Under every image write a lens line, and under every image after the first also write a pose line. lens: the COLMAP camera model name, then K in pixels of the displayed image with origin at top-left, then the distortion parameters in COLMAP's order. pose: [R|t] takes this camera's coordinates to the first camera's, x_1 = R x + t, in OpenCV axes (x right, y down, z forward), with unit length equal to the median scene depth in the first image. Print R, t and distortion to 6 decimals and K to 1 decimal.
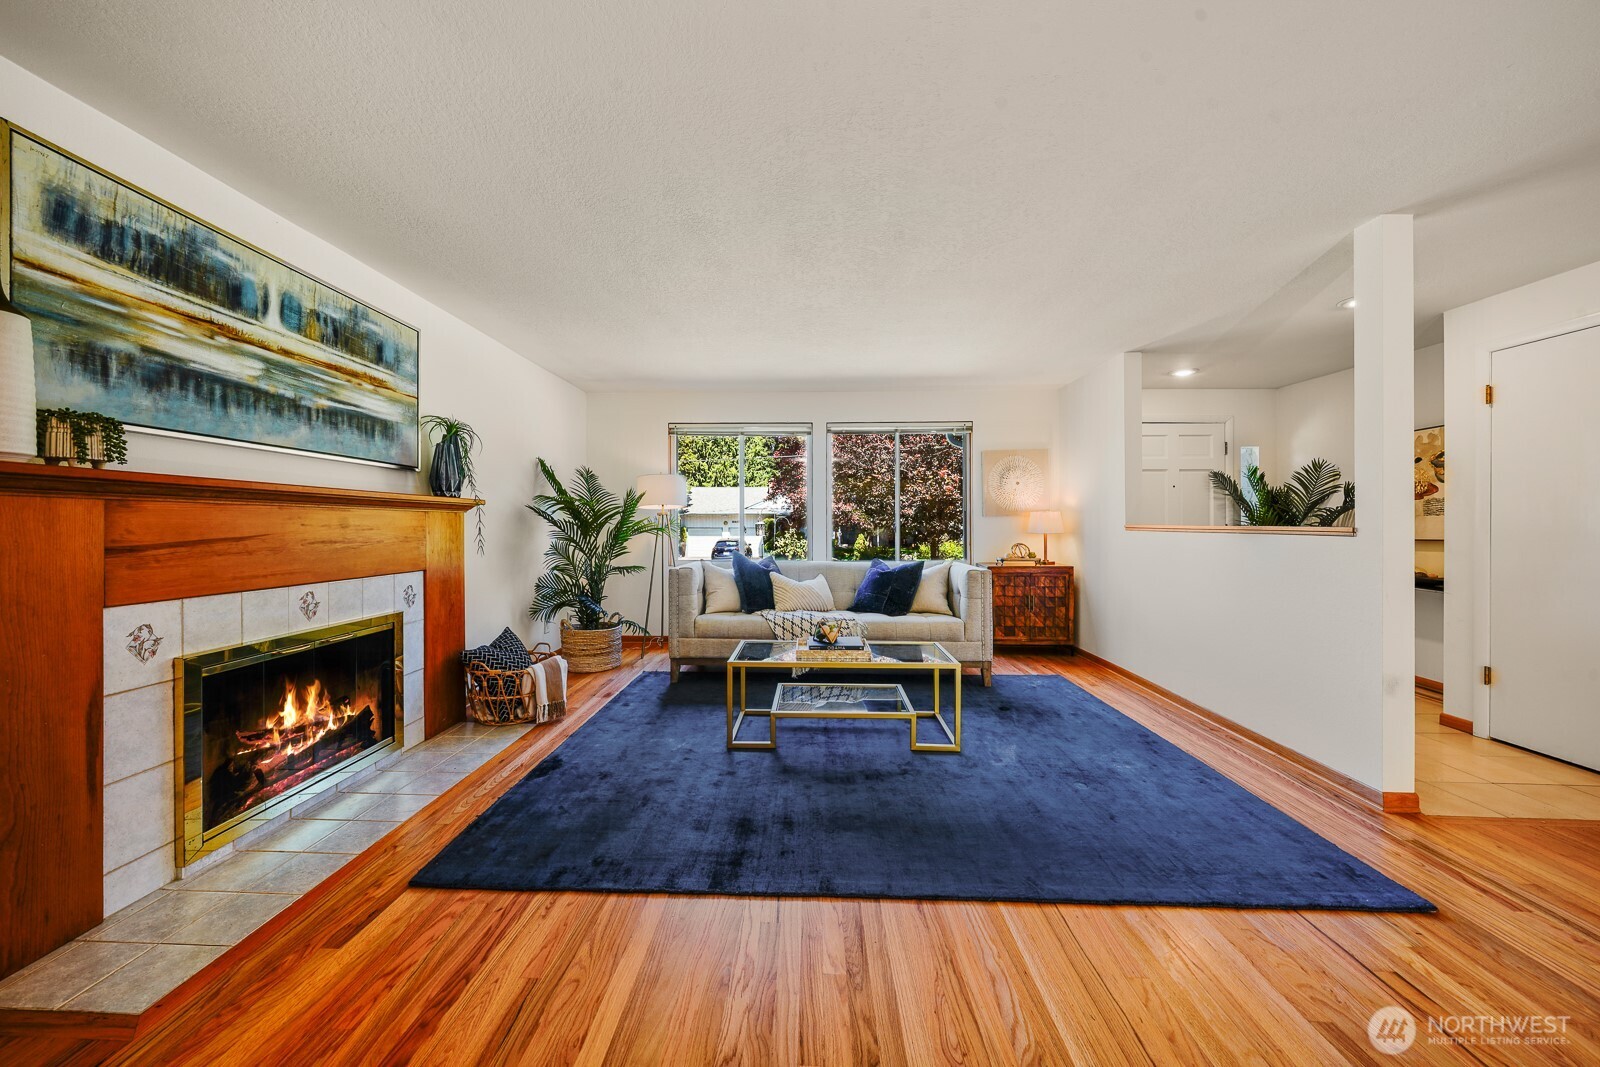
lens RADIAL K [[543.4, 0, 794.0], [0, 543.4, 527.8], [0, 0, 1]] dist [-0.000598, -0.000014]
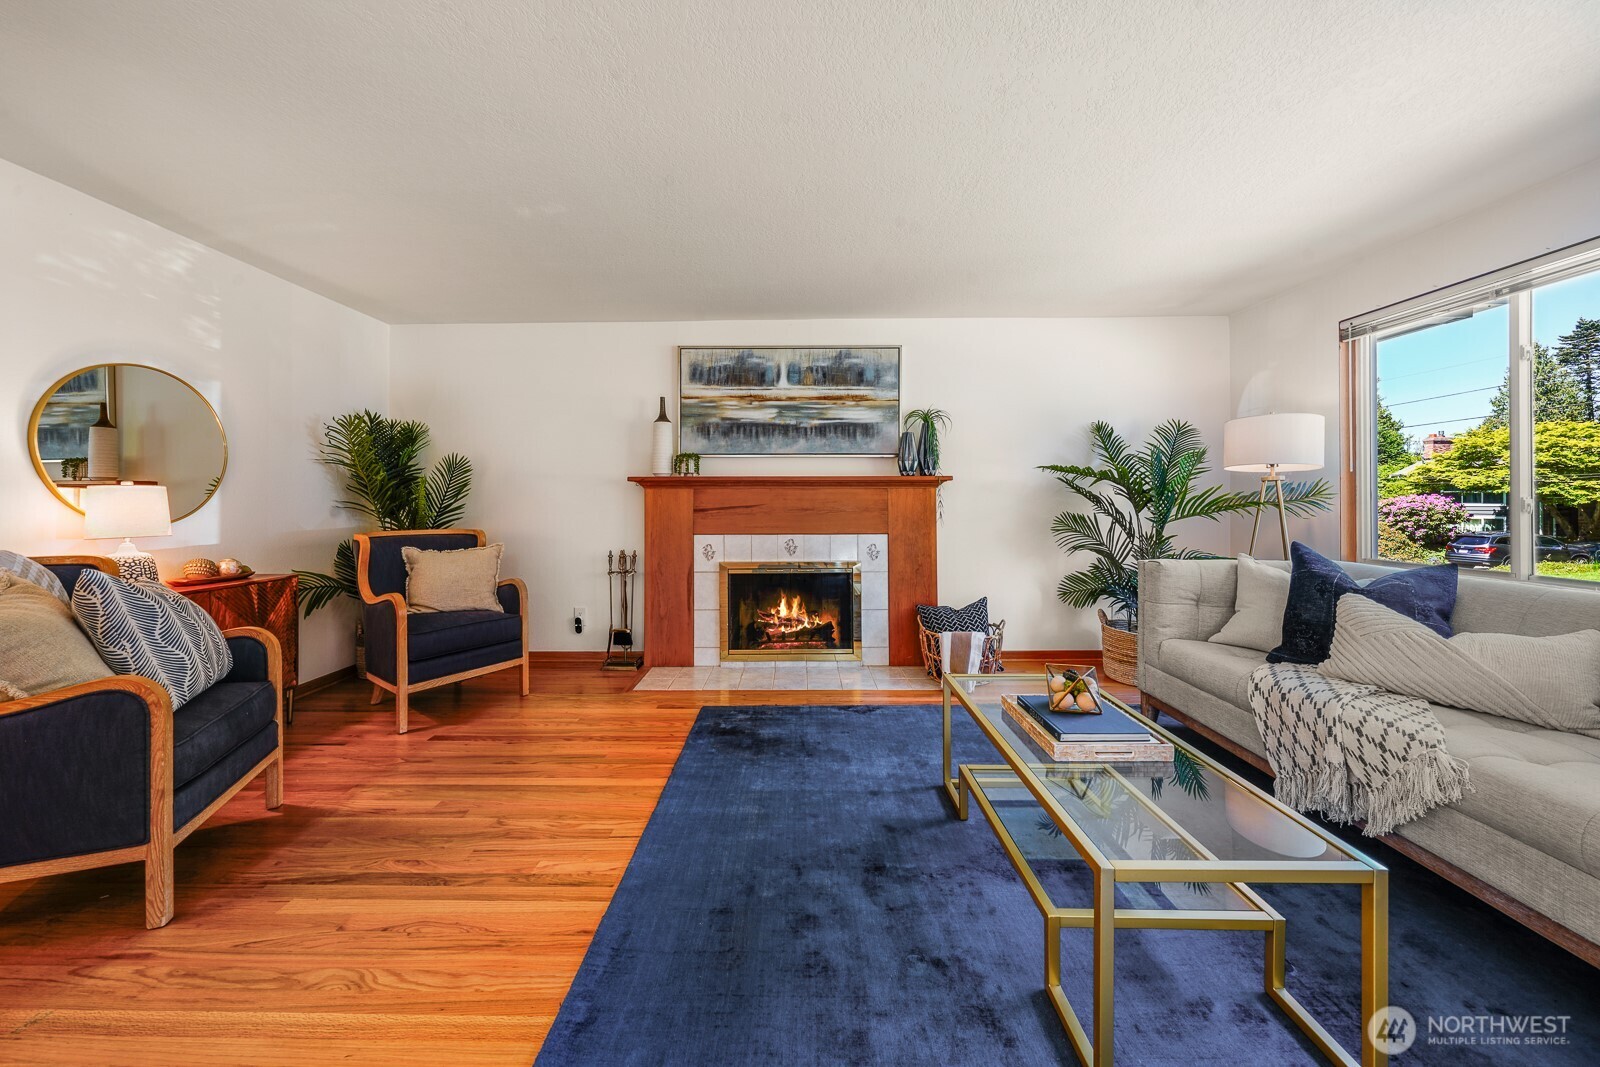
lens RADIAL K [[562.0, 0, 794.5], [0, 562.0, 504.3], [0, 0, 1]] dist [-0.001870, -0.000015]
pose [[0.025490, -0.001179, -0.999674, 0.845002], [-0.002700, 0.999996, -0.001248, 0.012975], [0.999671, 0.002731, 0.025487, 0.975381]]
